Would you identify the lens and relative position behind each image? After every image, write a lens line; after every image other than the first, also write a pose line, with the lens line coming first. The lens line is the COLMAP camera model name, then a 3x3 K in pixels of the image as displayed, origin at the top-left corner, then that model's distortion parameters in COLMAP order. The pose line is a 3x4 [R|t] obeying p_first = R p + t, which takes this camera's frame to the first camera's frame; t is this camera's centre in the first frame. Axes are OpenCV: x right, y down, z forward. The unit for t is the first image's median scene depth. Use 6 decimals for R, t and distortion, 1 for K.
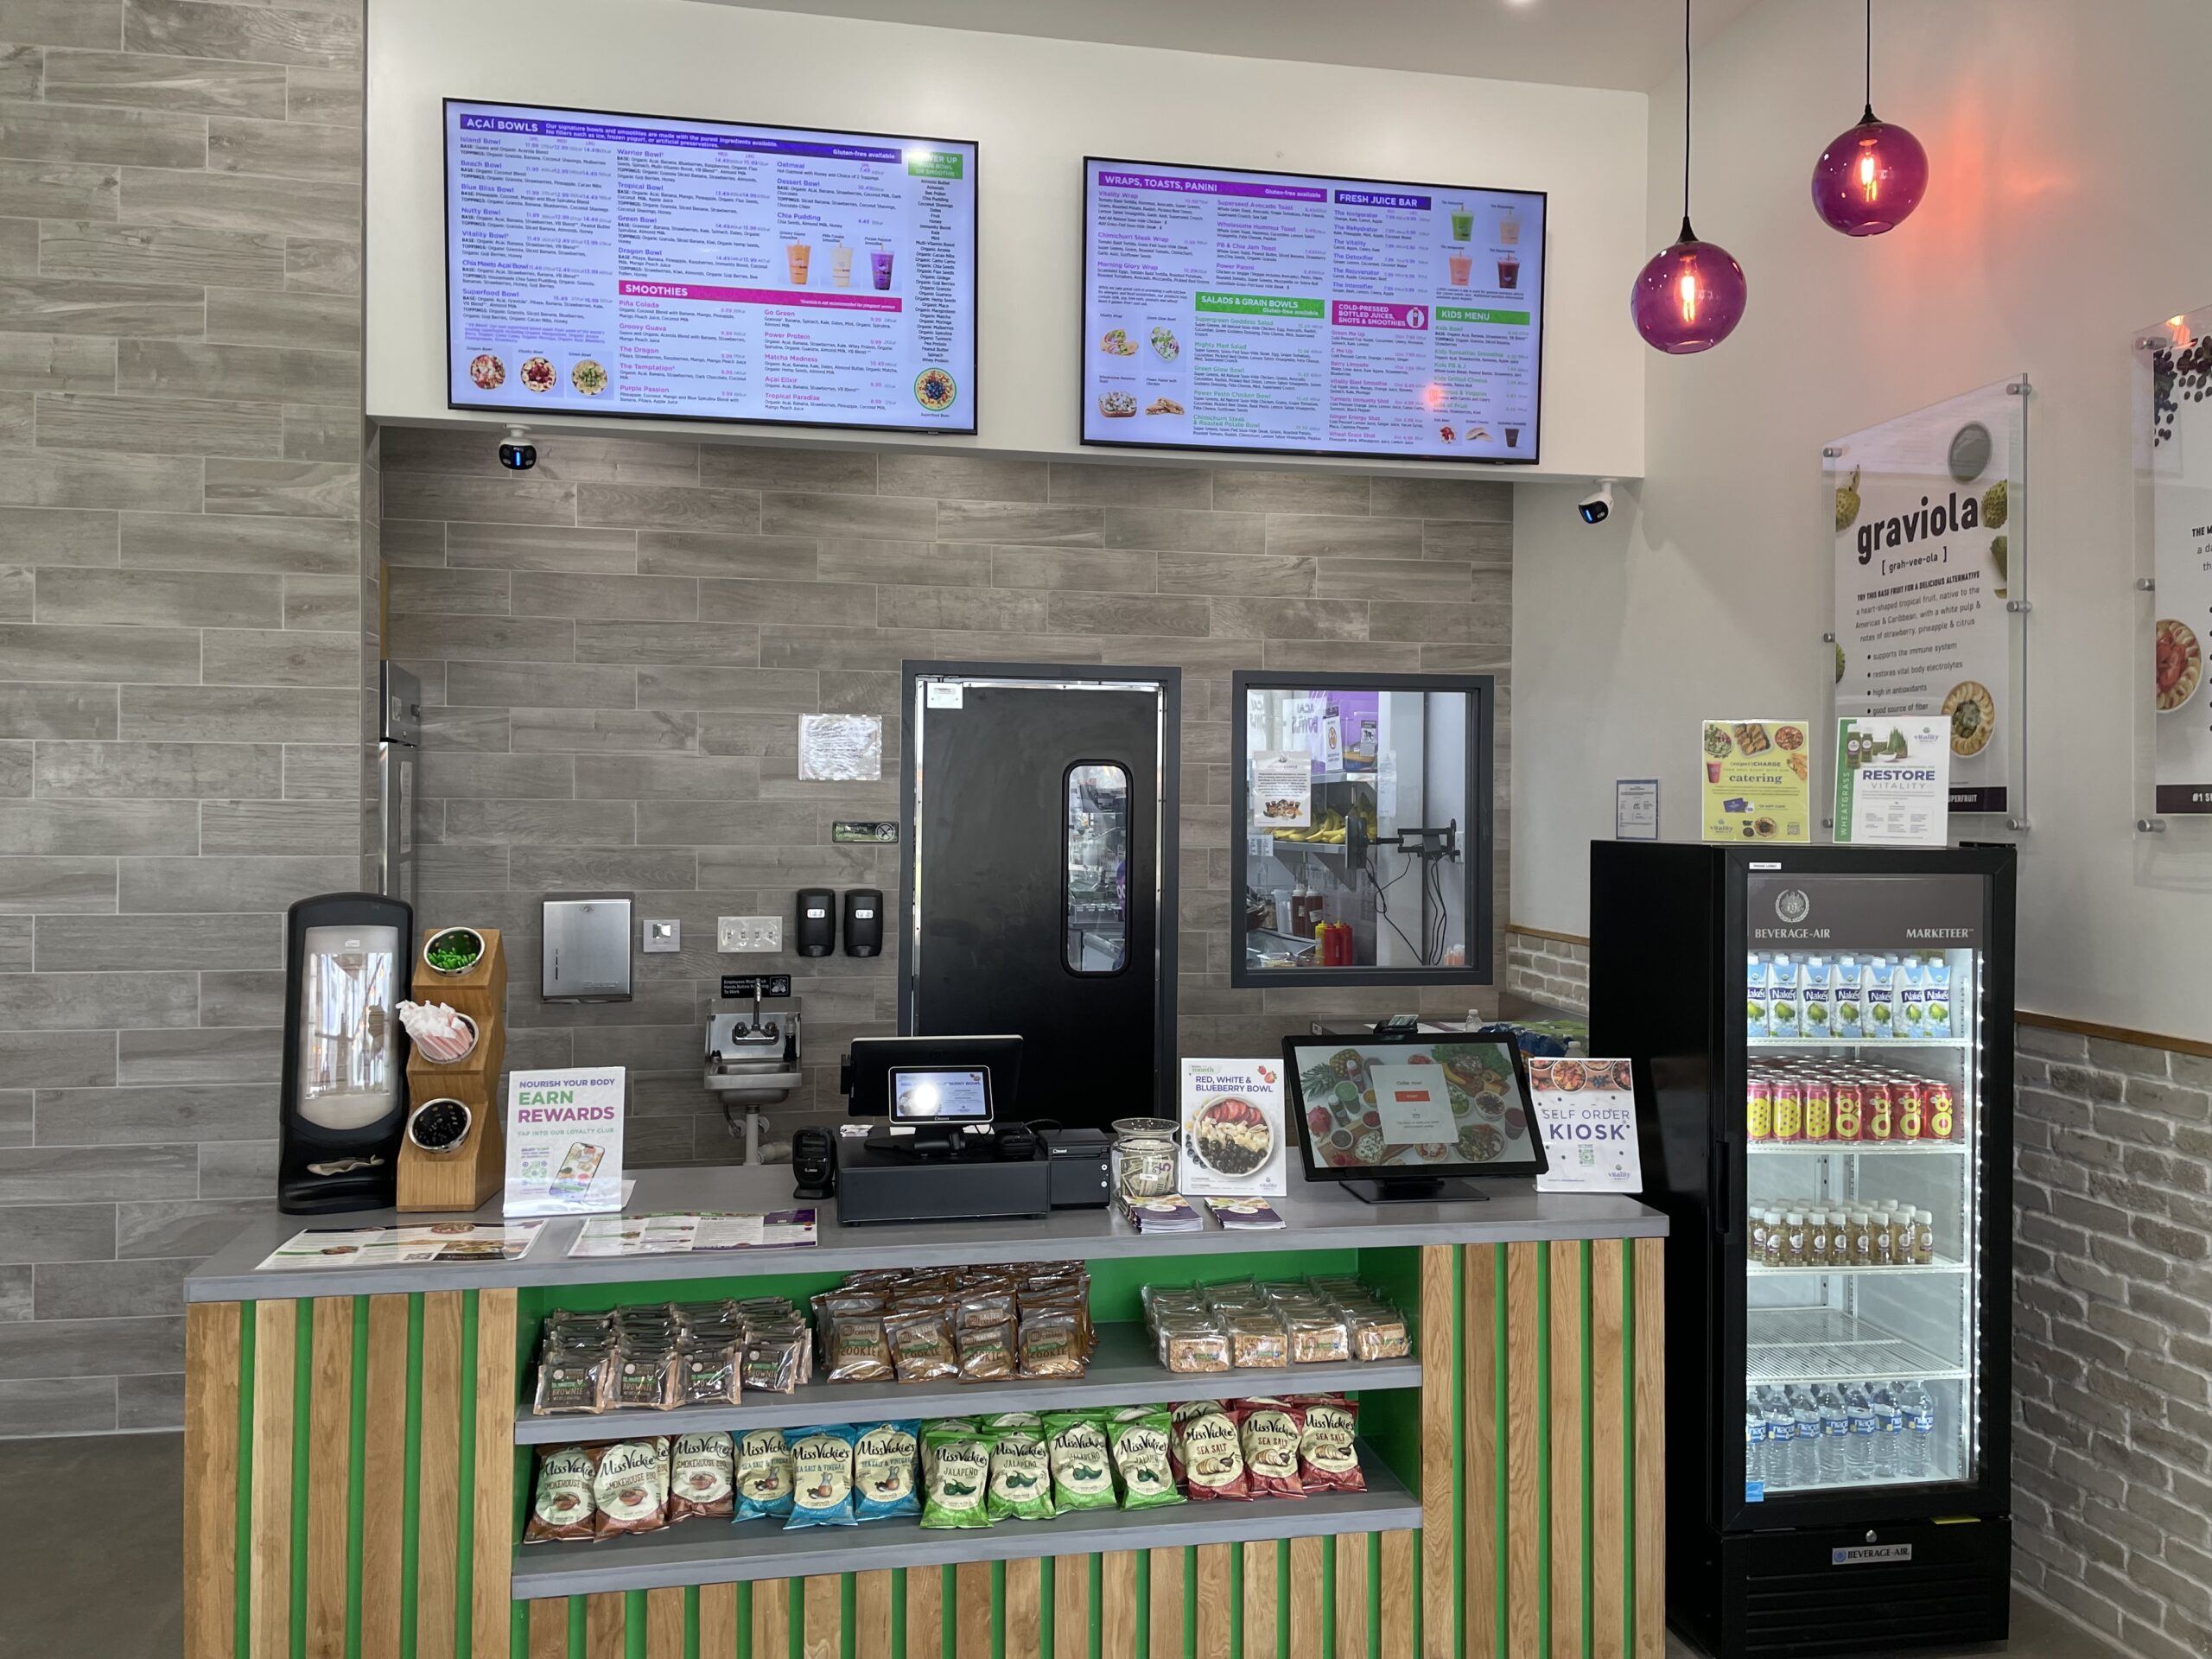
lens RADIAL K [[1665.5, 0, 1122.4], [0, 1665.5, 806.8], [0, 0, 1]] dist [0.082700, -0.096222]
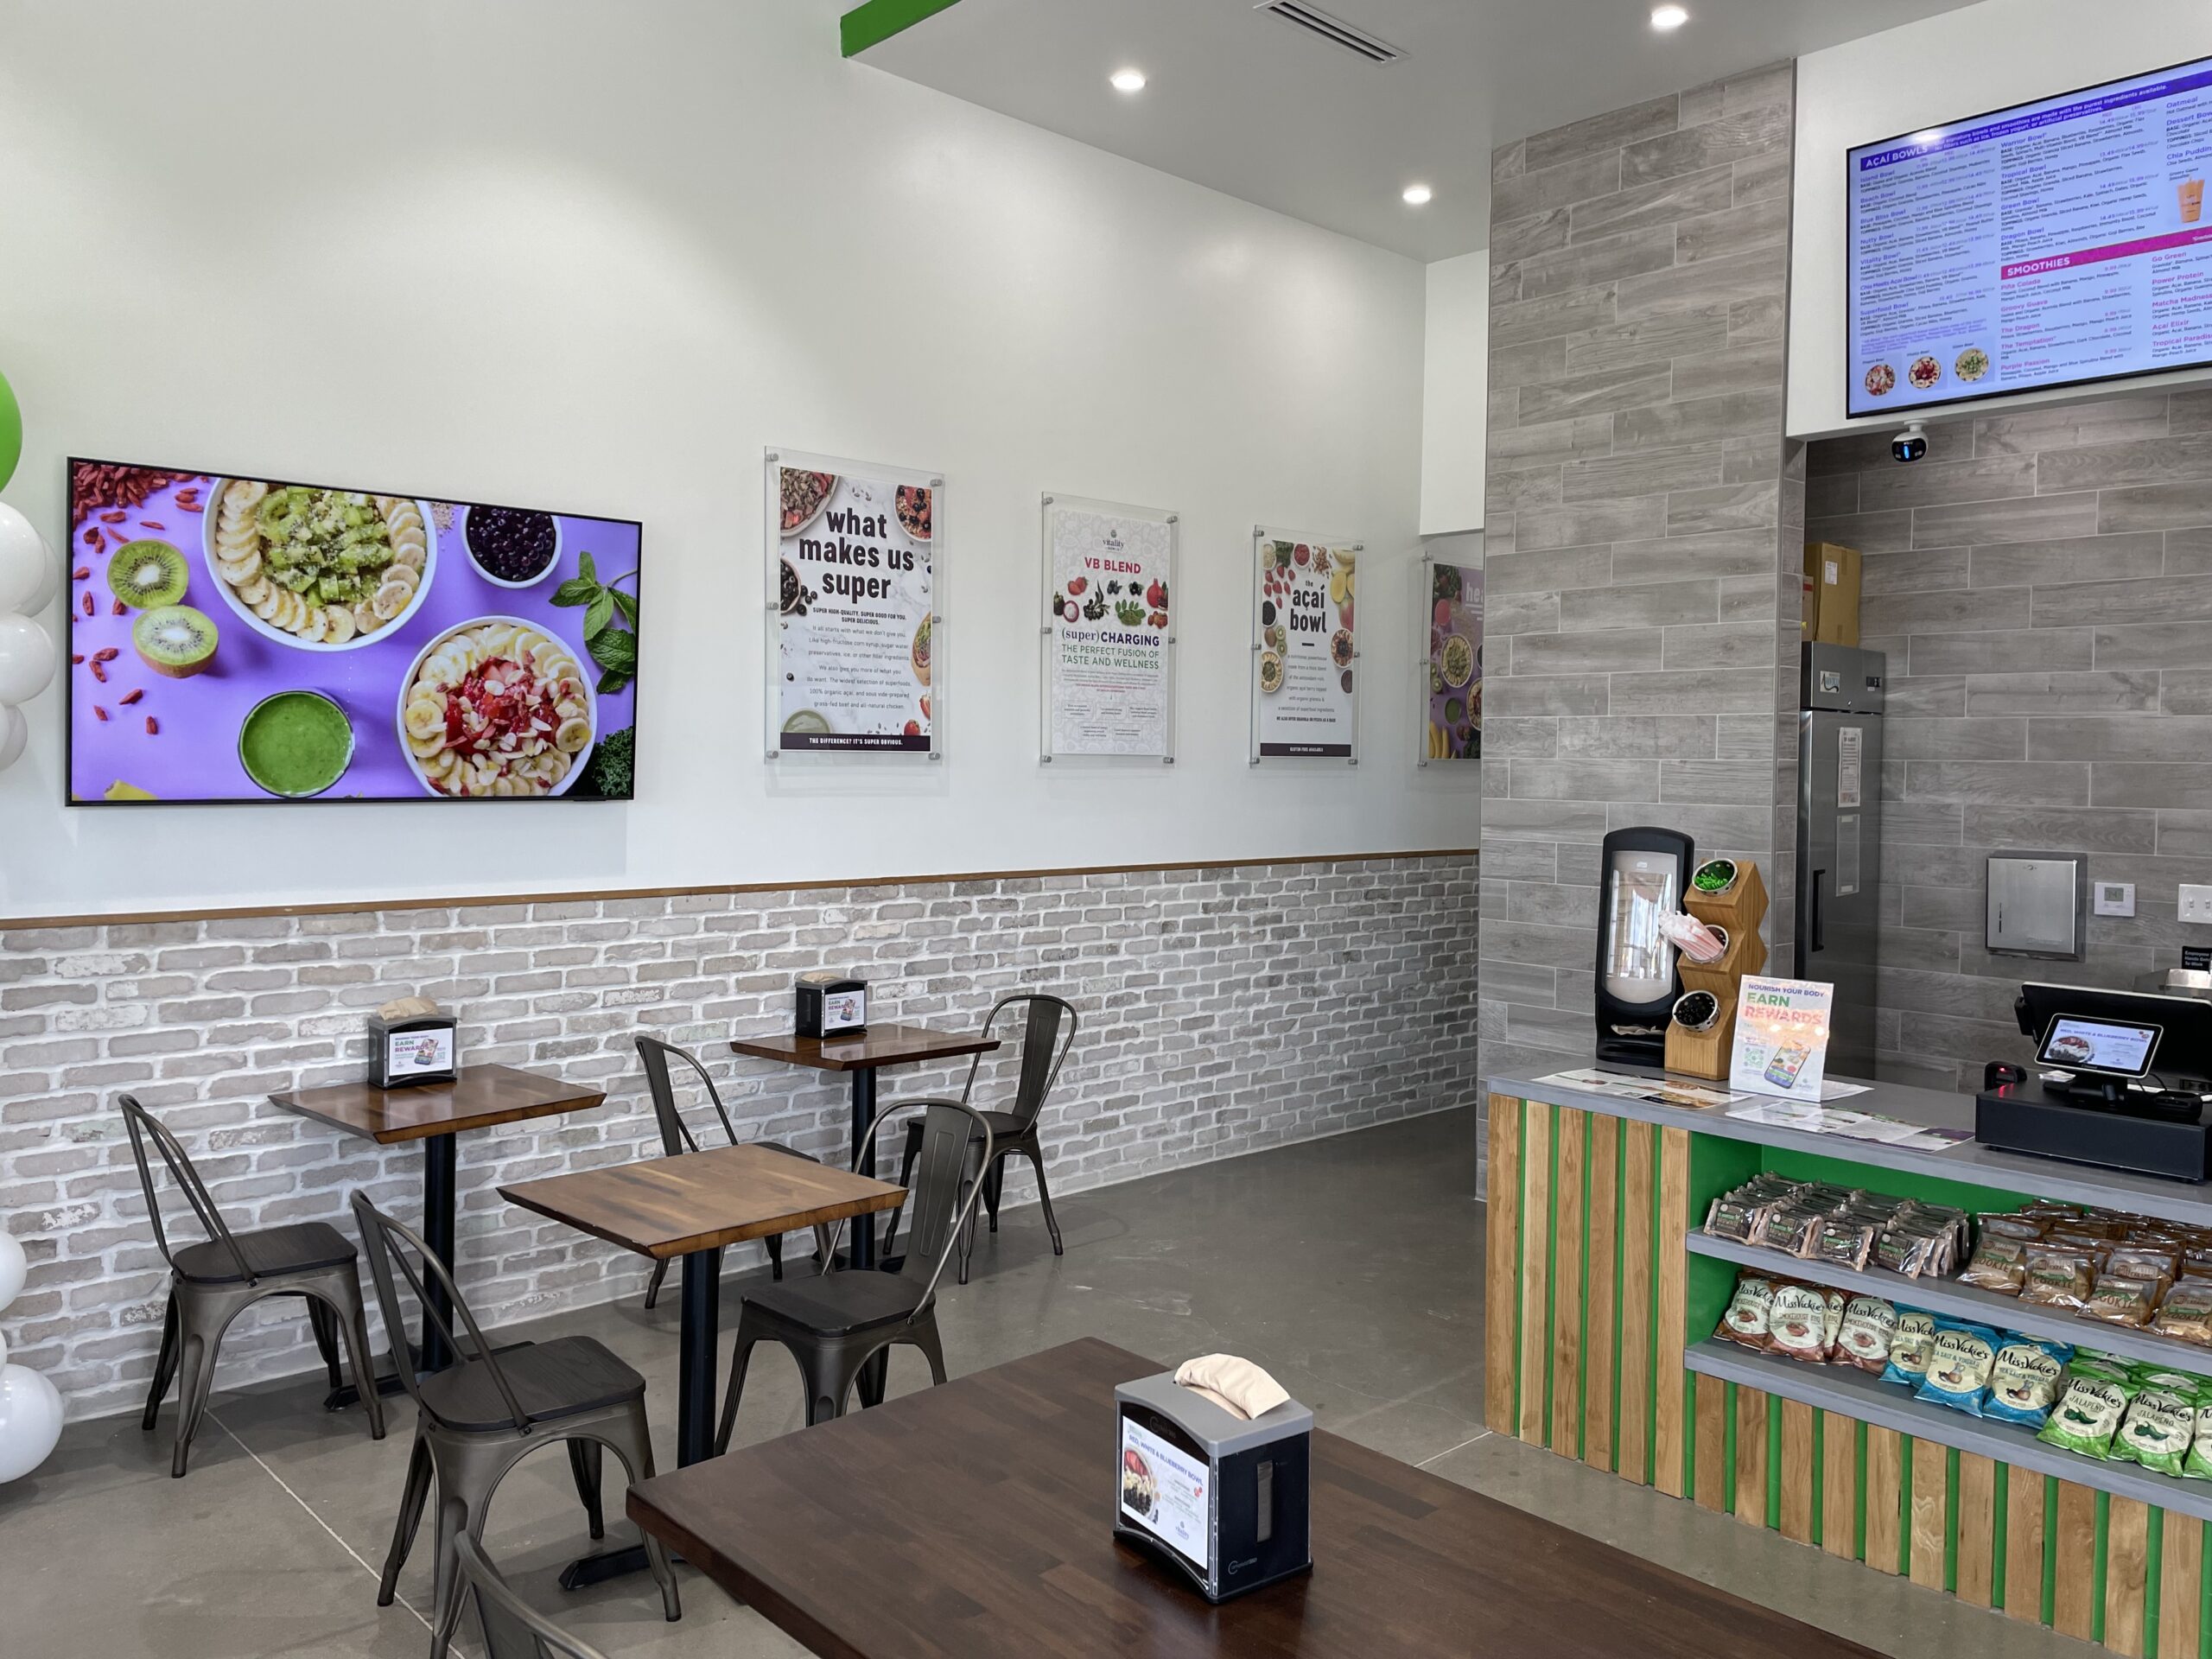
lens RADIAL K [[1665.5, 0, 1116.8], [0, 1665.5, 825.5], [0, 0, 1]] dist [0.082700, -0.096222]
pose [[0.538710, 0.033069, -0.841842, 0.318439], [-0.009087, 0.999399, 0.033444, 0.007050], [0.842442, -0.010367, 0.538687, -0.043479]]
